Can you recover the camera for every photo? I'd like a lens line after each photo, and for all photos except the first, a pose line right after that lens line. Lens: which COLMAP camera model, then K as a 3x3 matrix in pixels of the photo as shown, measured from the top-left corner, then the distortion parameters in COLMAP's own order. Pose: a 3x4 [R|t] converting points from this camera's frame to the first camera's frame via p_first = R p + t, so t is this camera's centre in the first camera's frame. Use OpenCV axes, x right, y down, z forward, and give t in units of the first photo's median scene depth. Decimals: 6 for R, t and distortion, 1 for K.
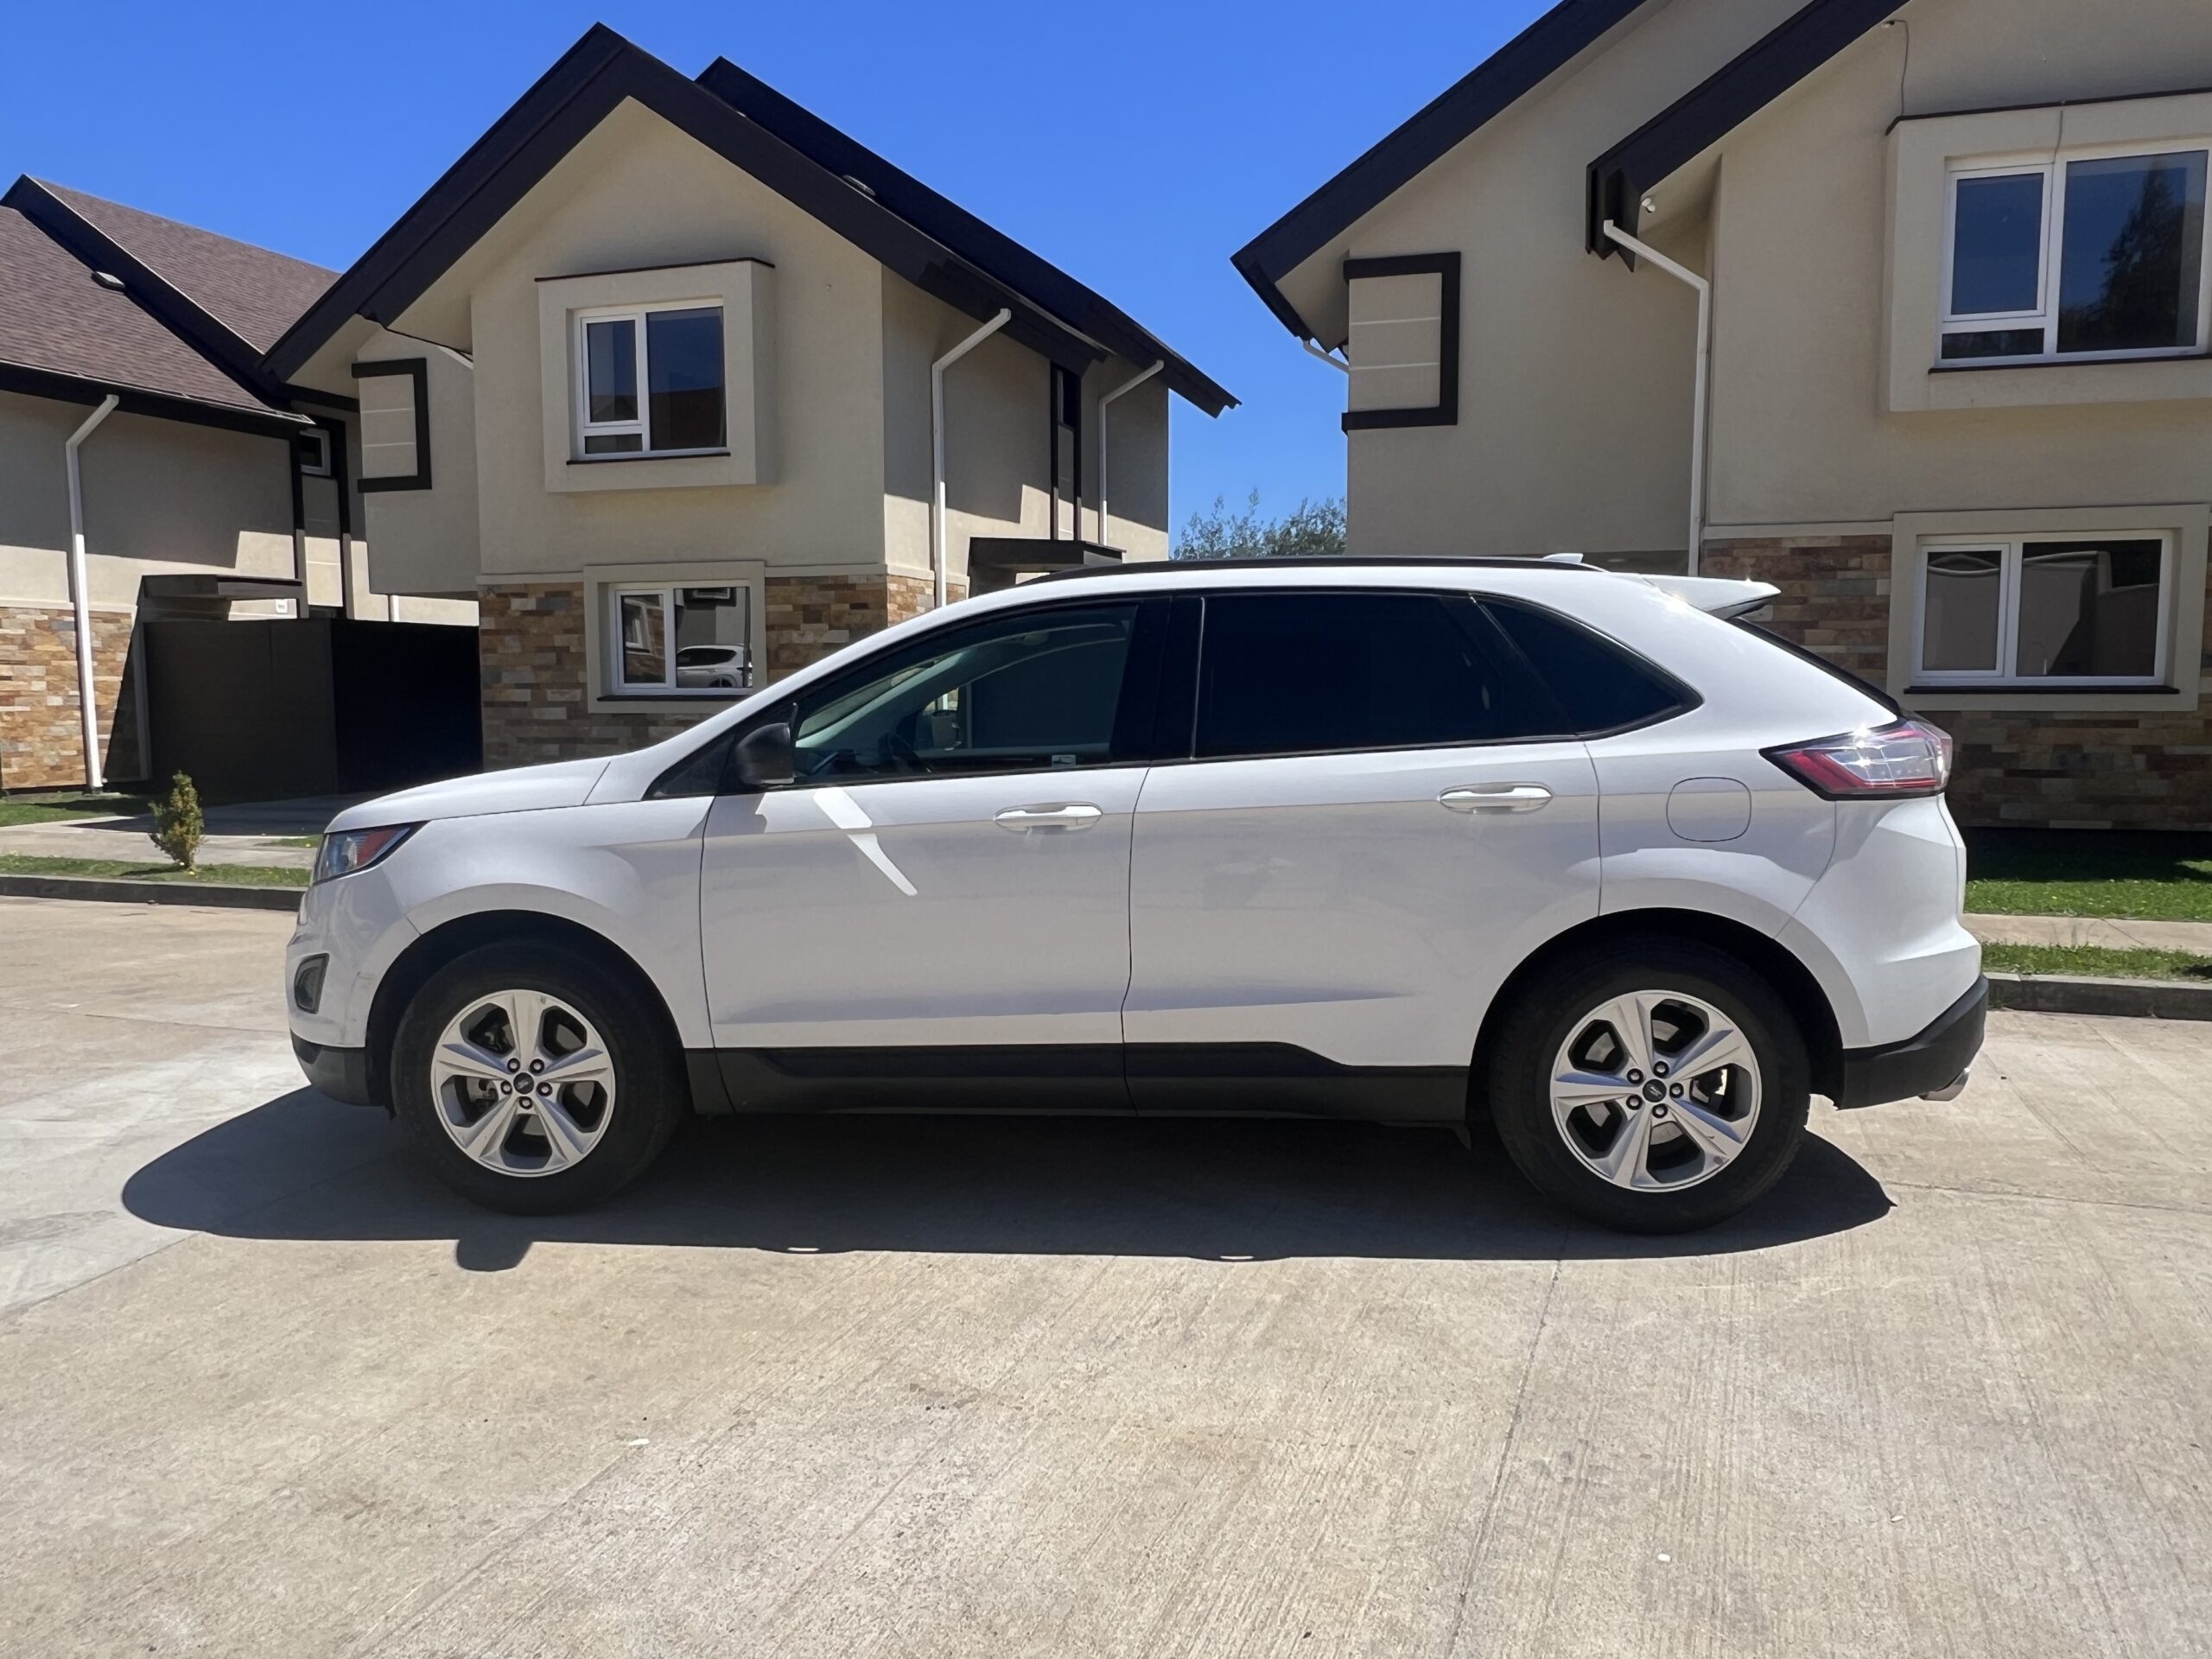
lens RADIAL K [[1607.7, 0, 1090.5], [0, 1607.7, 831.7], [0, 0, 1]] dist [-0.000128, -0.001951]
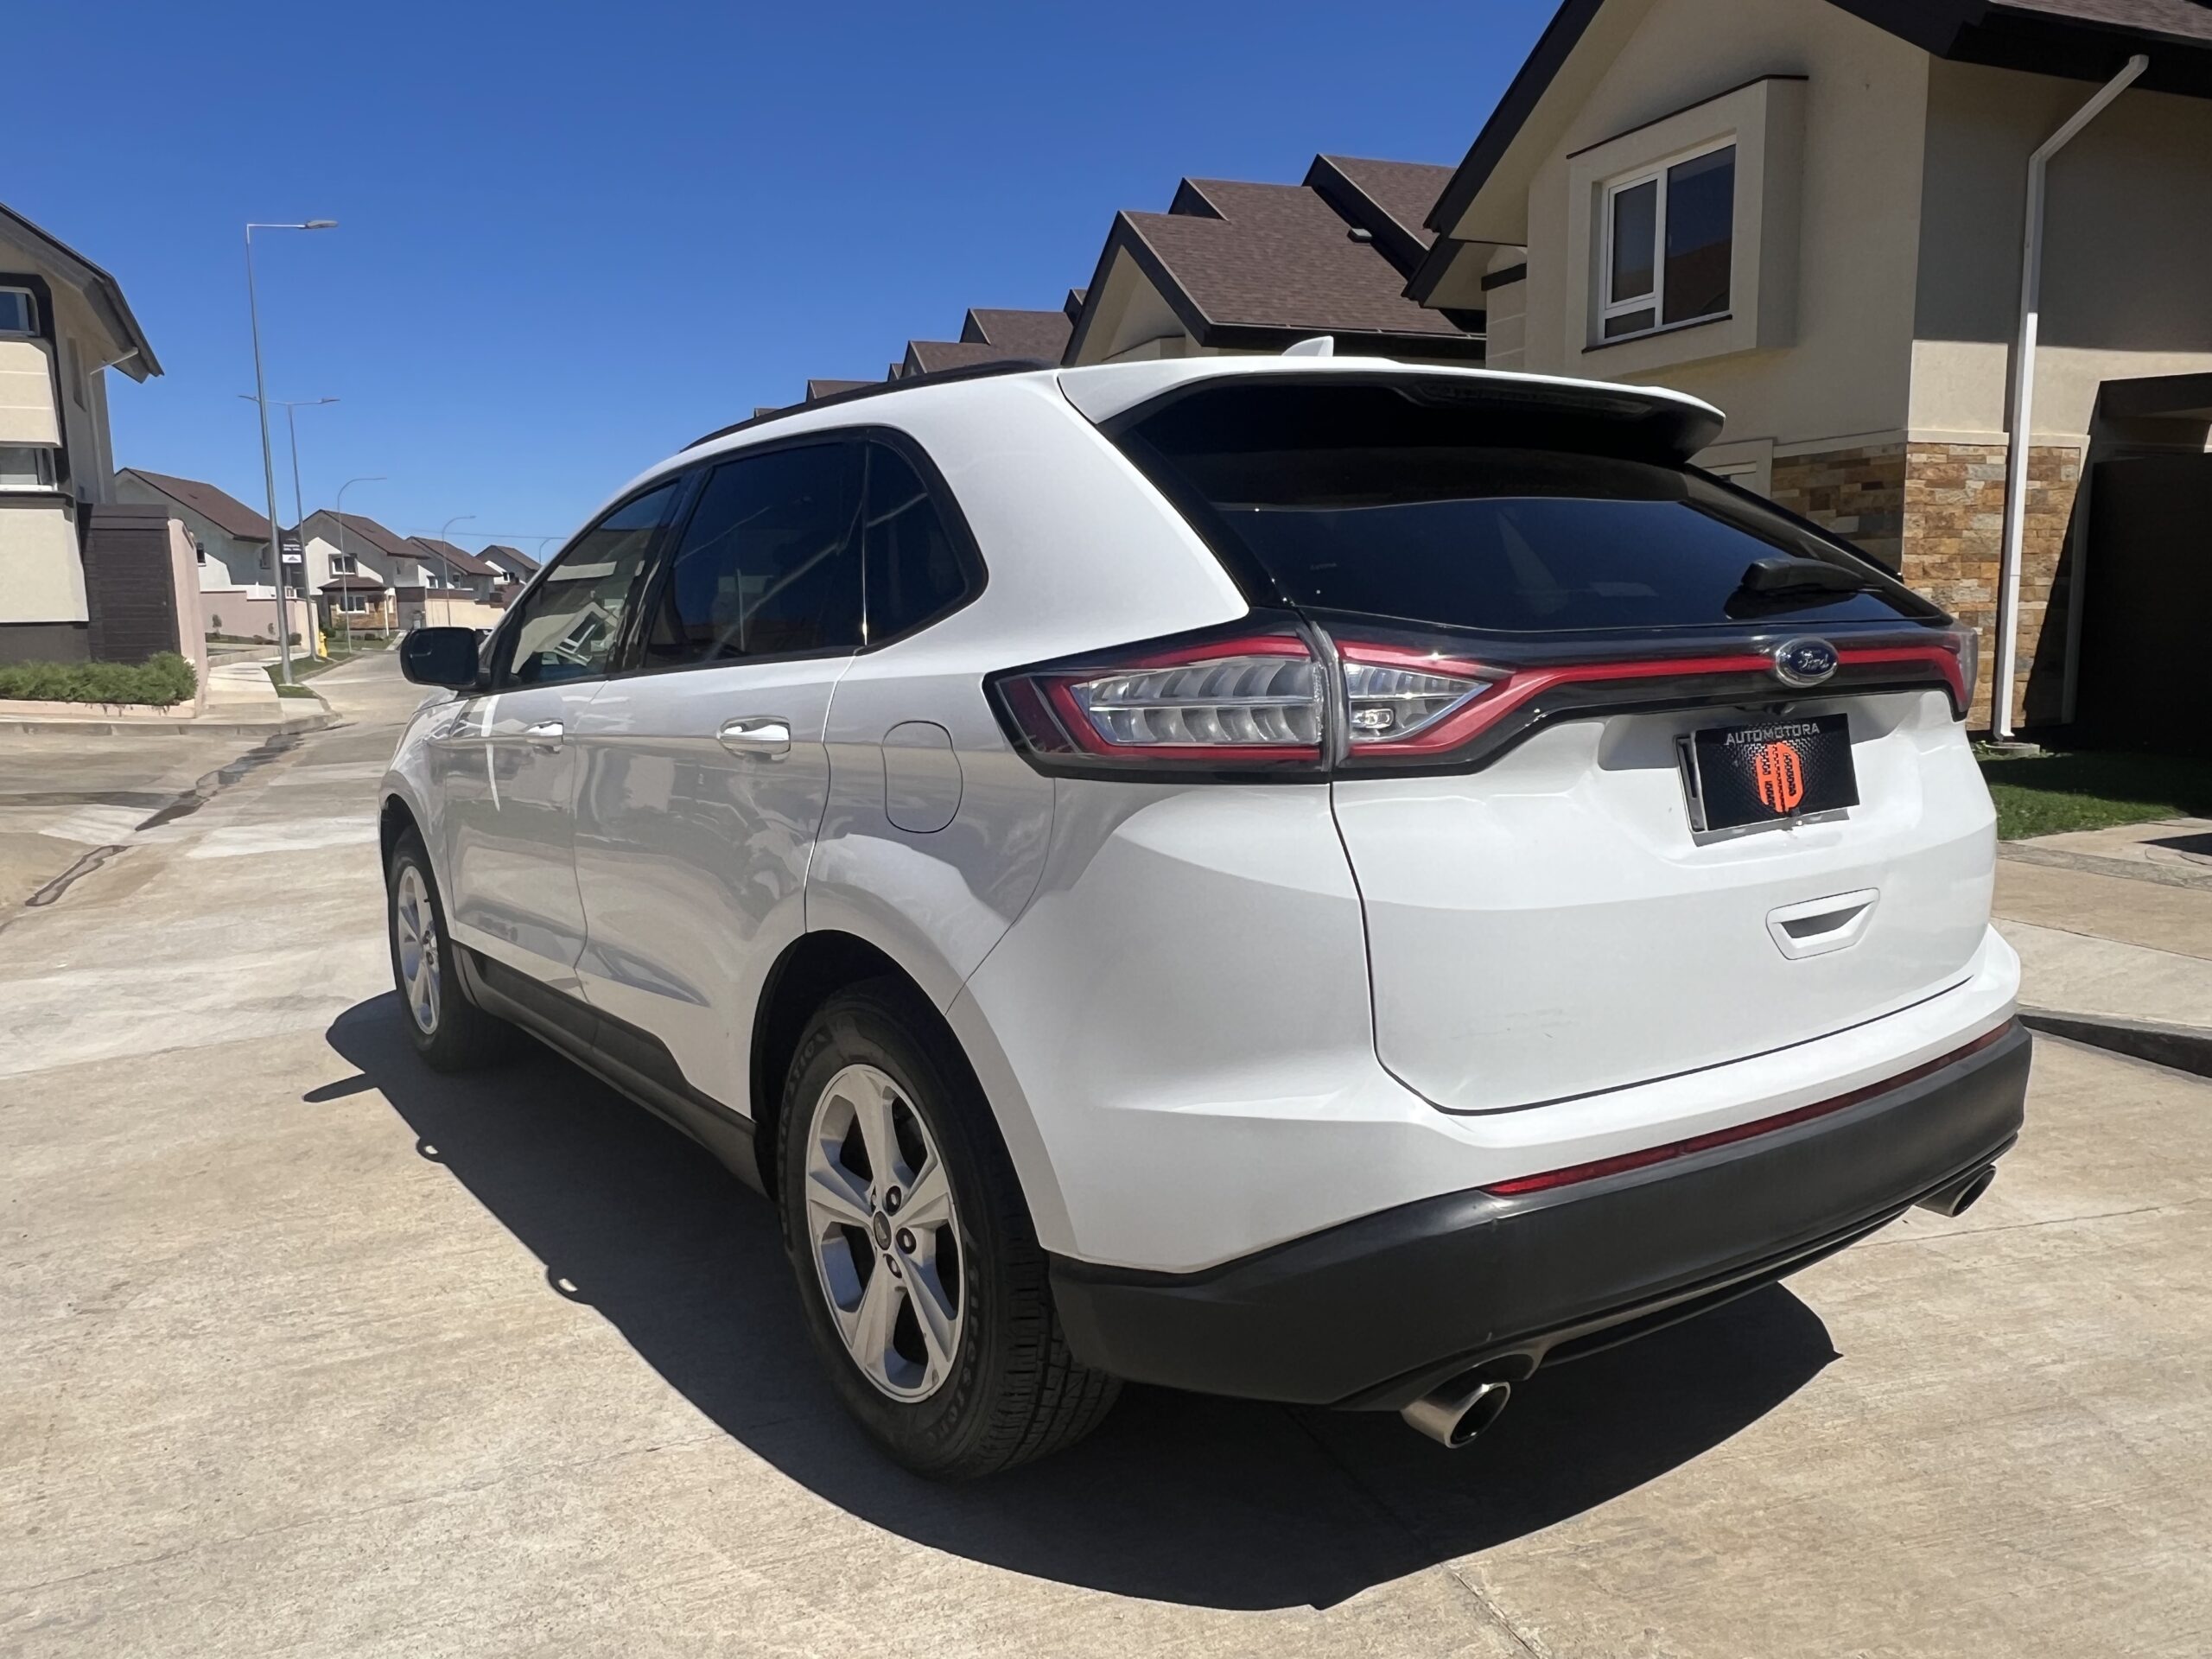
lens RADIAL K [[1607.7, 0, 1090.9], [0, 1607.7, 830.0], [0, 0, 1]] dist [-0.000128, -0.001951]
pose [[0.656044, 0.093932, -0.748854, 0.271882], [-0.052523, 0.995501, 0.078856, -0.013779], [0.752893, -0.012401, 0.658027, 0.211963]]
